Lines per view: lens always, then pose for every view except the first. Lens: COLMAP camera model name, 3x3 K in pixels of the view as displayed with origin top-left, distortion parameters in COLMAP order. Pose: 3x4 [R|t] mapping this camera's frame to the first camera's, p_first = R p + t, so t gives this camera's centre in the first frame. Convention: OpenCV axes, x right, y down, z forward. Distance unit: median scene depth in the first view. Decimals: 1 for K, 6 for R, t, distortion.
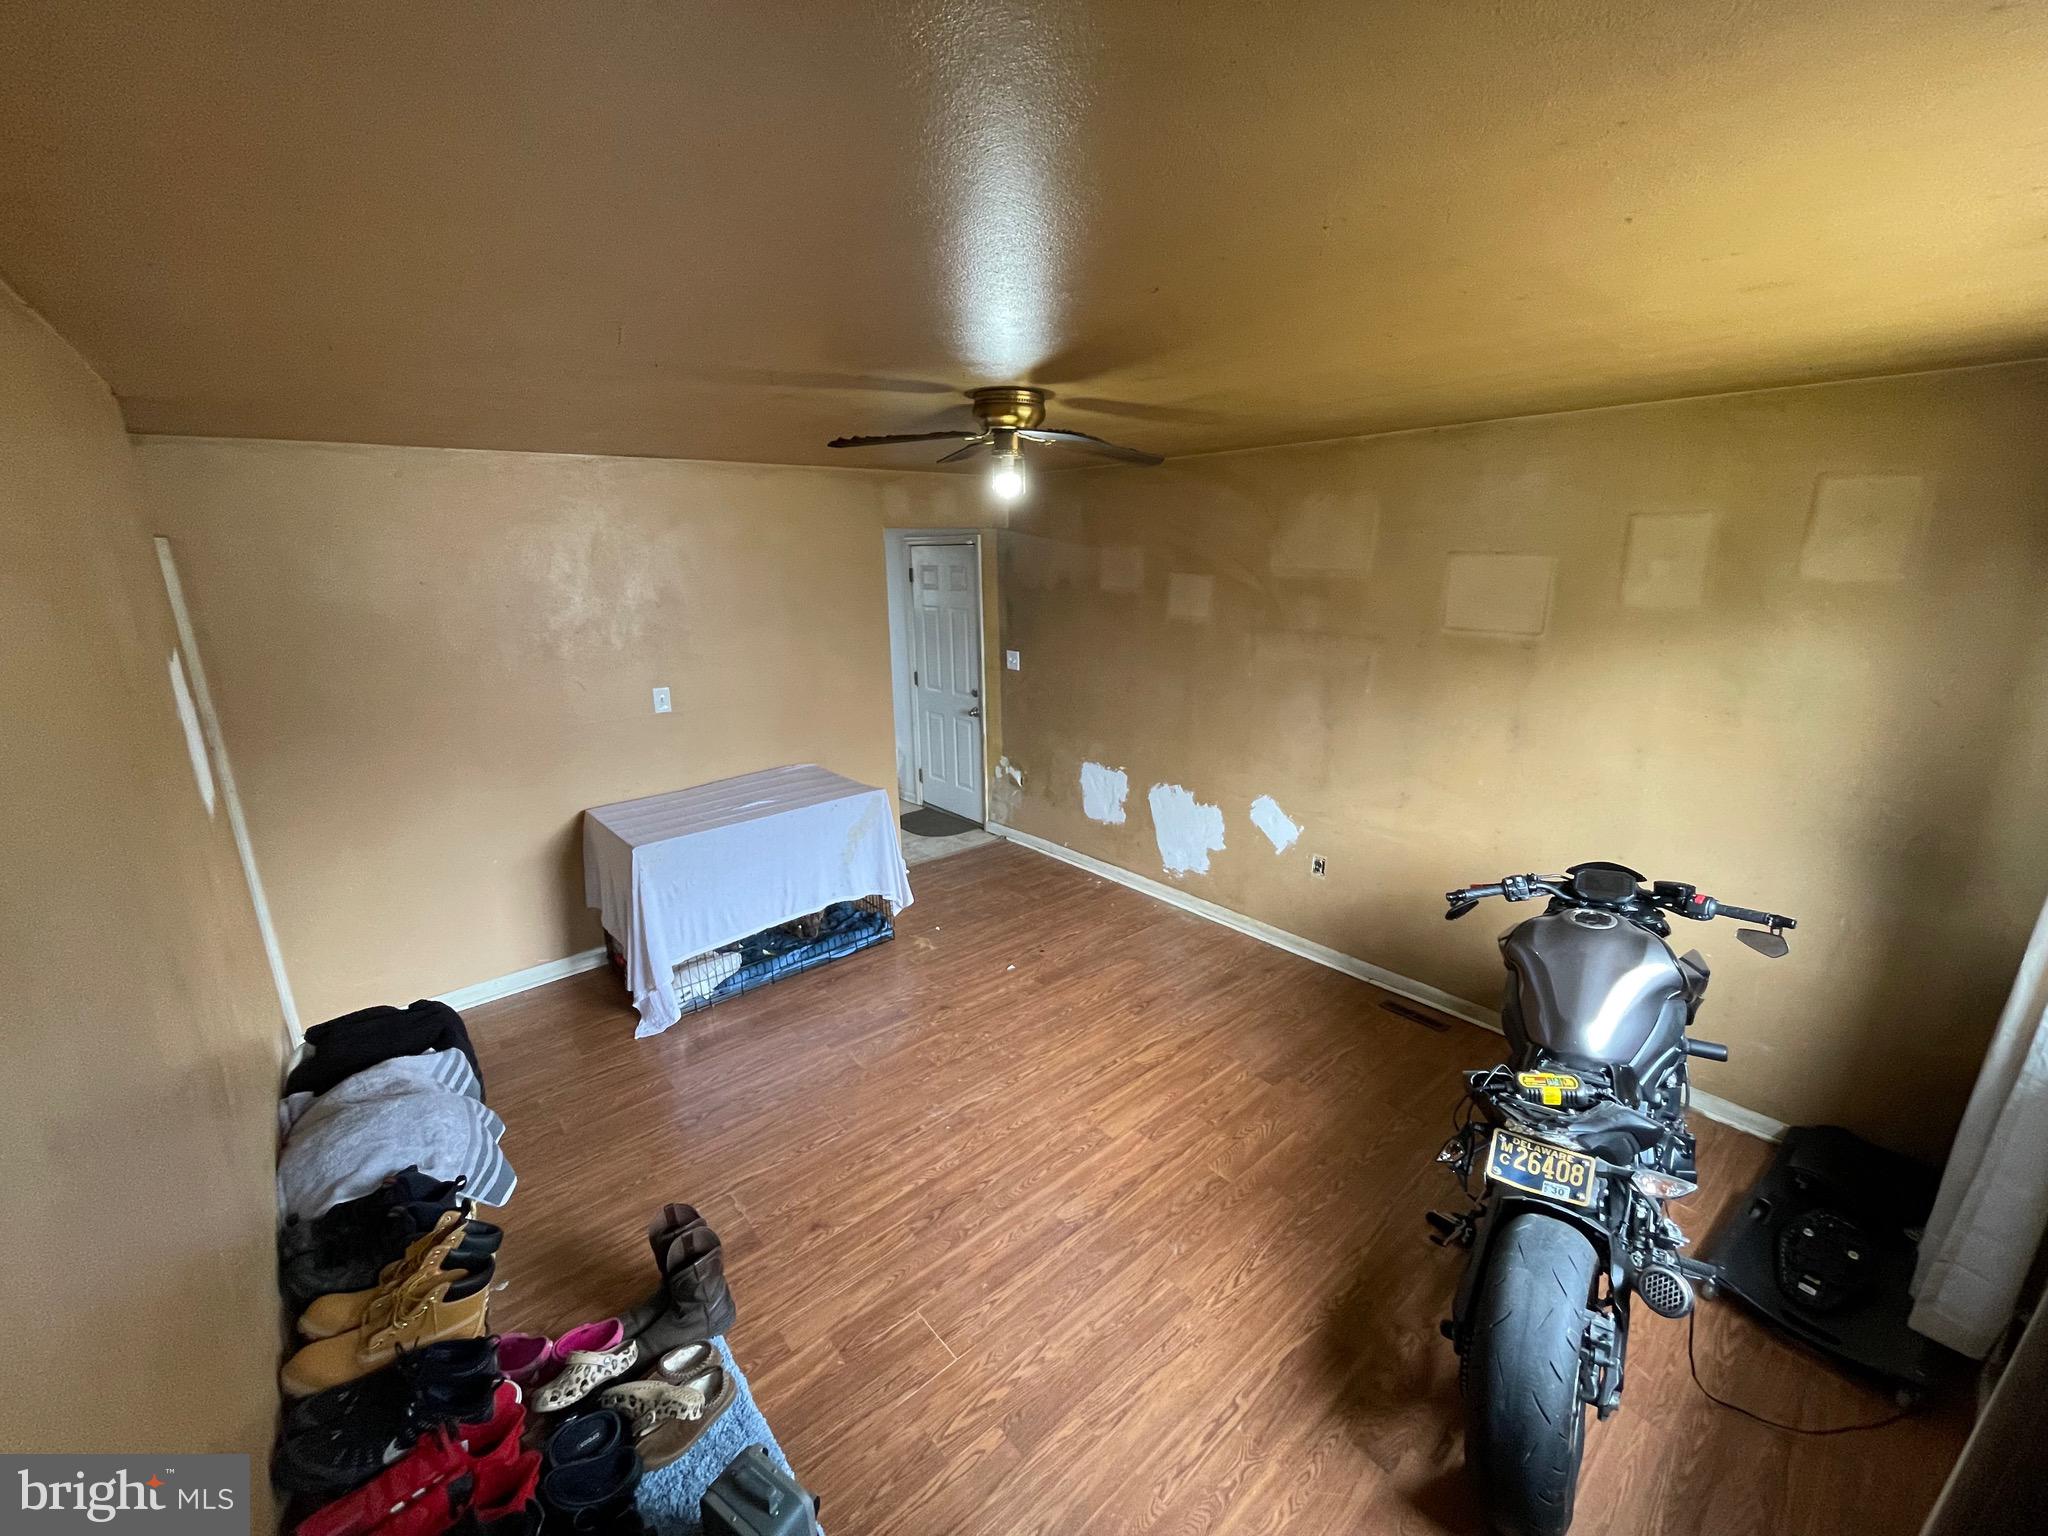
lens RADIAL K [[828.4, 0, 1022.4], [0, 828.4, 767.4], [0, 0, 1]] dist [-0.001841, -0.000805]
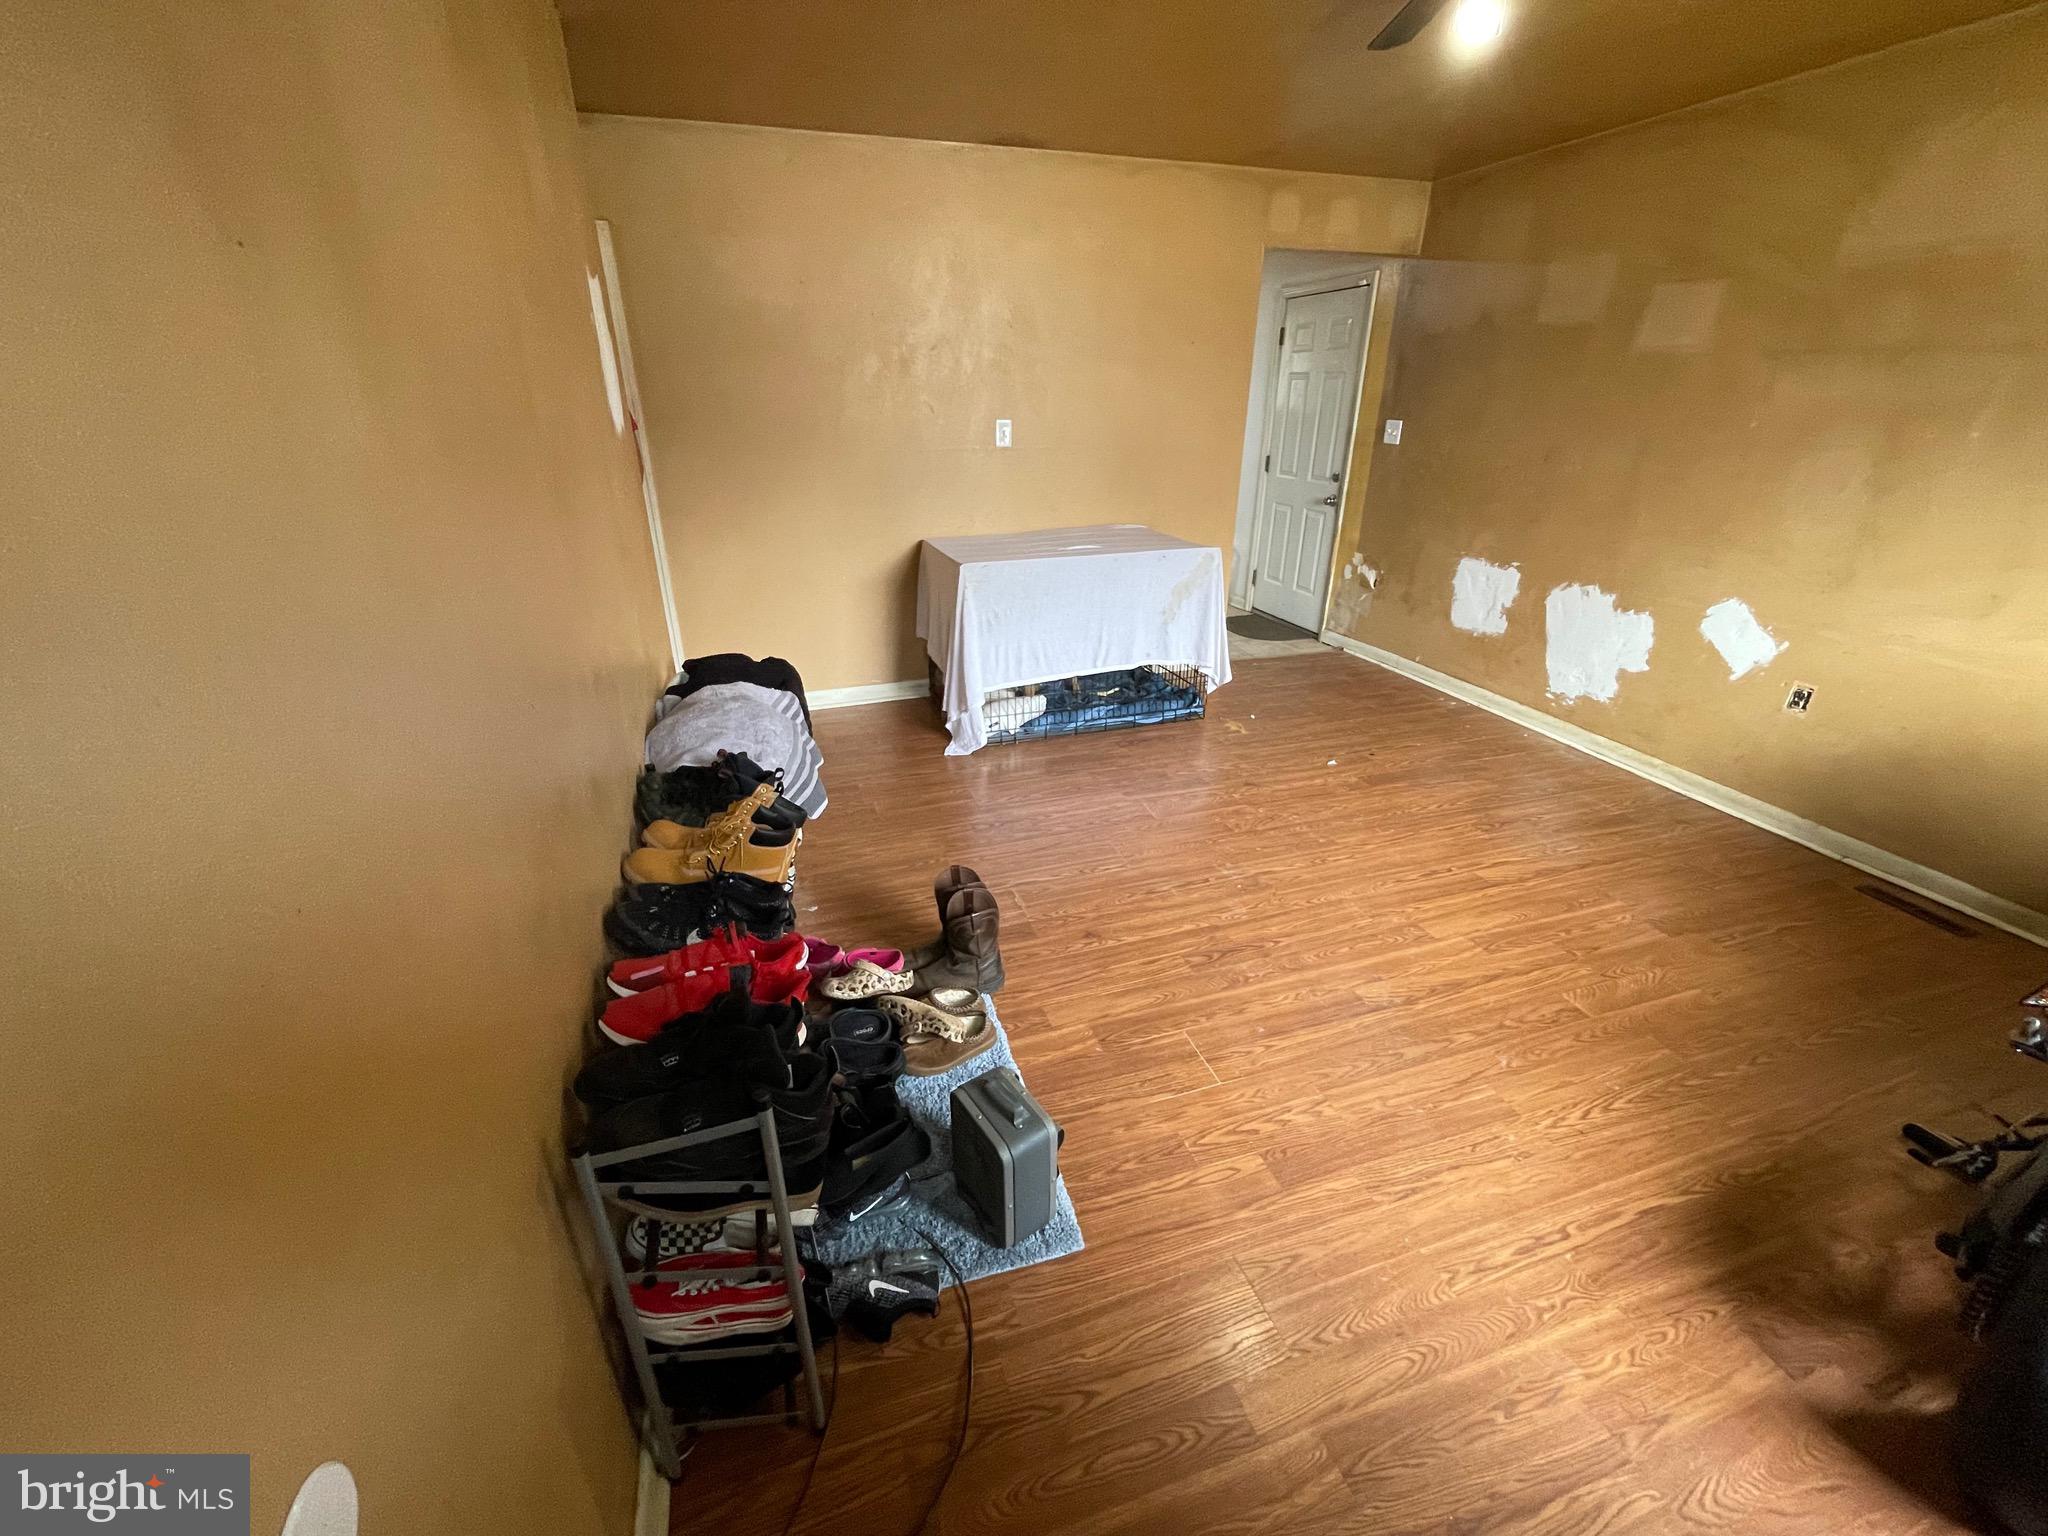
lens RADIAL K [[828.4, 0, 1022.4], [0, 828.4, 767.4], [0, 0, 1]] dist [-0.001841, -0.000805]
pose [[0.922842, 0.173131, -0.344075, -0.020132], [-0.113036, 0.975687, 0.187772, 0.168658], [0.368218, -0.134391, 0.919975, 0.093401]]
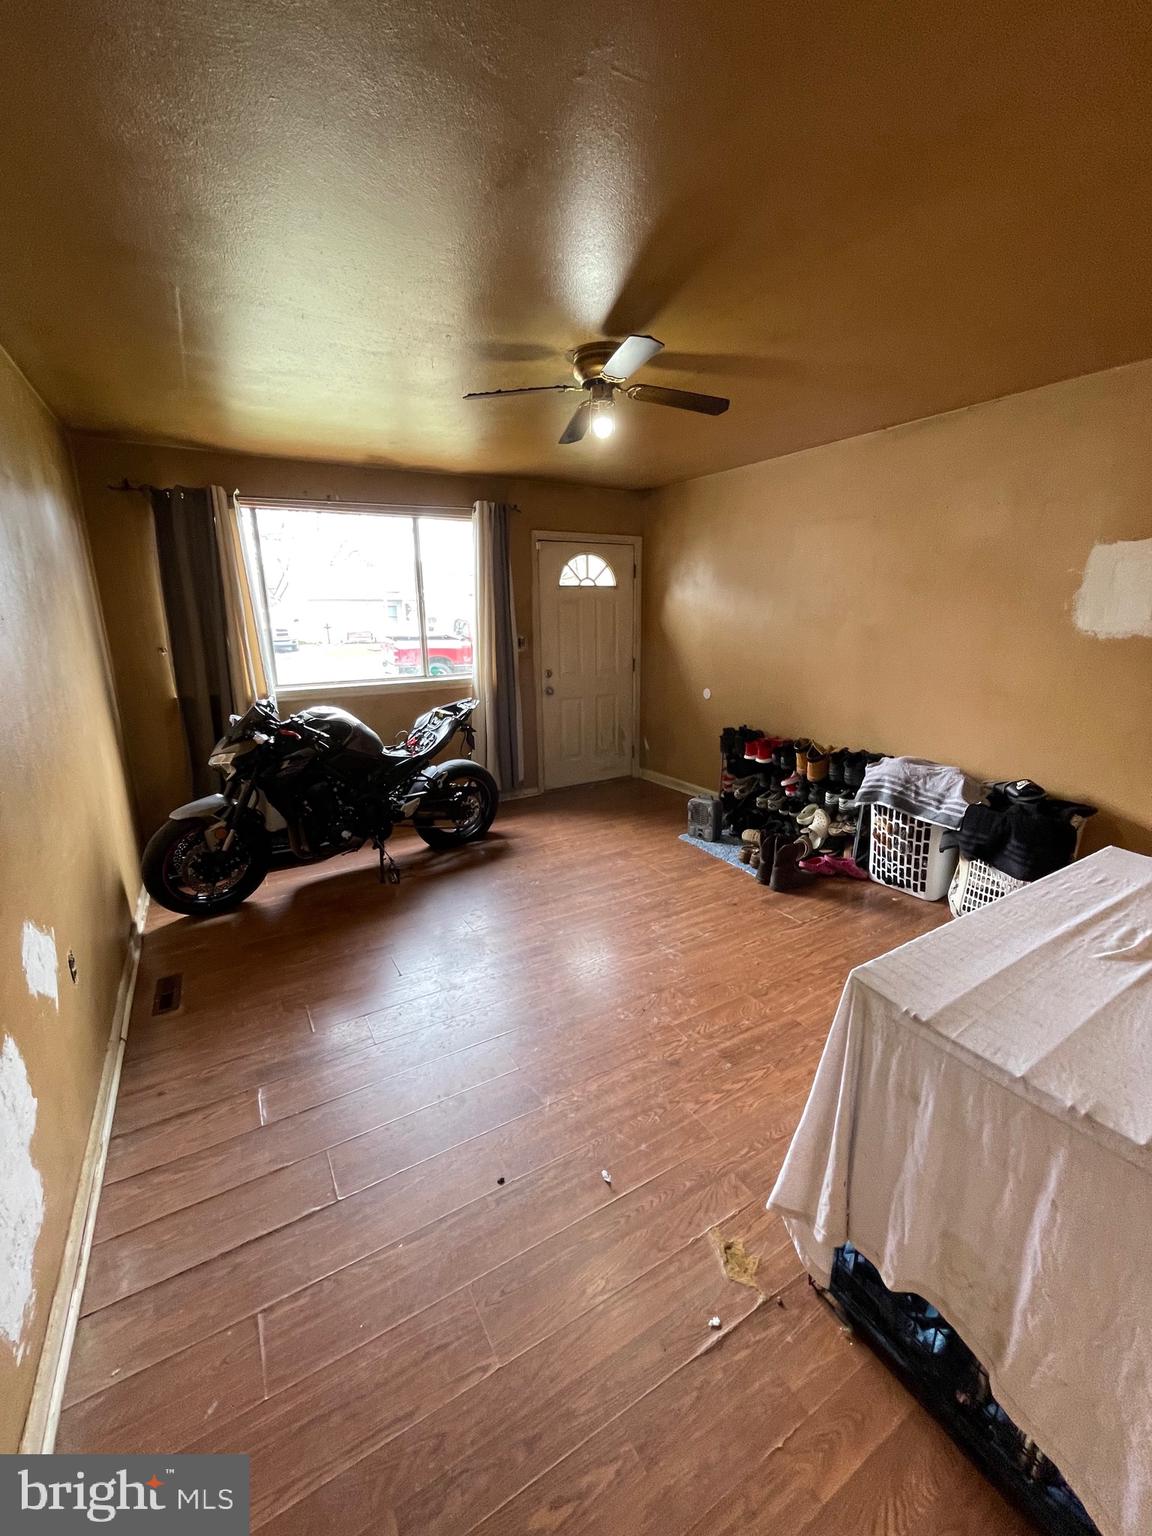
lens RADIAL K [[621.3, 0, 576.0], [0, 621.3, 768.0], [0, 0, 1]] dist [-0.001841, -0.000805]
pose [[-0.984541, -0.020883, 0.173903, -0.129724], [0.066636, 0.873547, 0.482156, -0.295798], [-0.161981, 0.486291, -0.858652, 1.788236]]
